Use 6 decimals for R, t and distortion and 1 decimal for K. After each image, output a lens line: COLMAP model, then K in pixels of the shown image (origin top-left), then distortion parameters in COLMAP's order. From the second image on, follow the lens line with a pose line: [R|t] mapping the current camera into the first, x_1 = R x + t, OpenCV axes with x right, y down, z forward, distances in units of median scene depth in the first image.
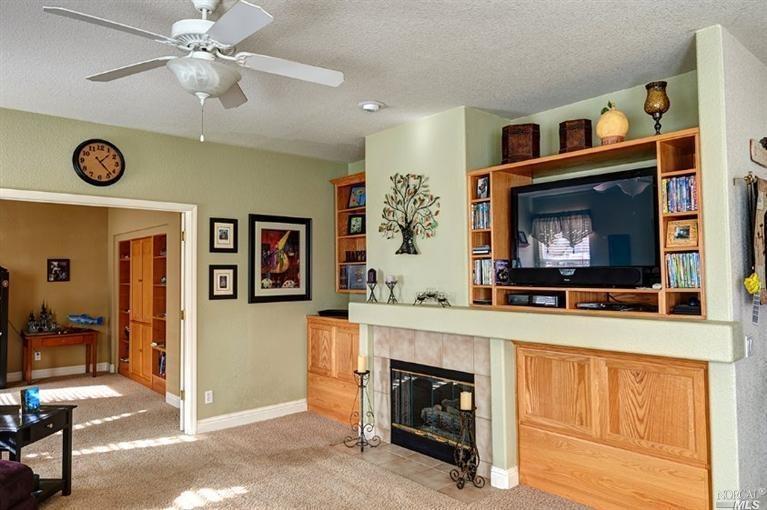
lens RADIAL K [[525.3, 0, 383.5], [0, 525.3, 260.4], [0, 0, 1]] dist [0.011064, 0.002226]
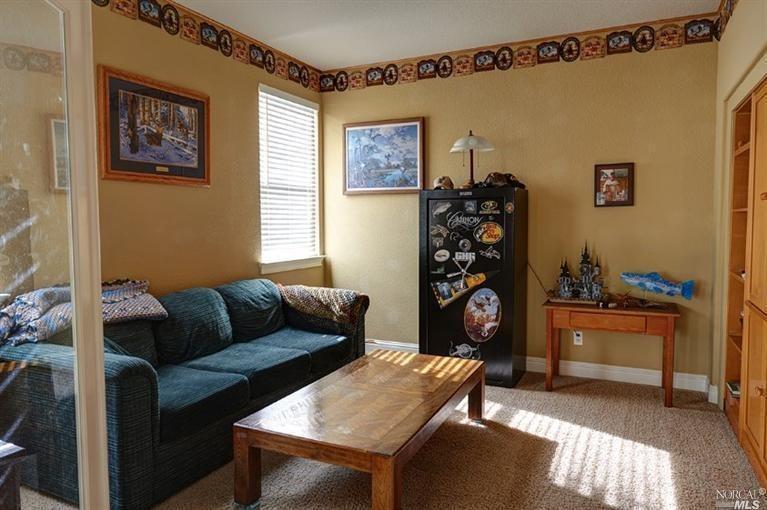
lens RADIAL K [[525.3, 0, 384.3], [0, 525.3, 254.0], [0, 0, 1]] dist [0.011064, 0.002226]
pose [[0.392844, 0.068497, -0.917051, -0.217842], [0.039435, 0.995050, 0.091216, 0.030498], [0.918759, -0.071998, 0.388198, 0.580386]]
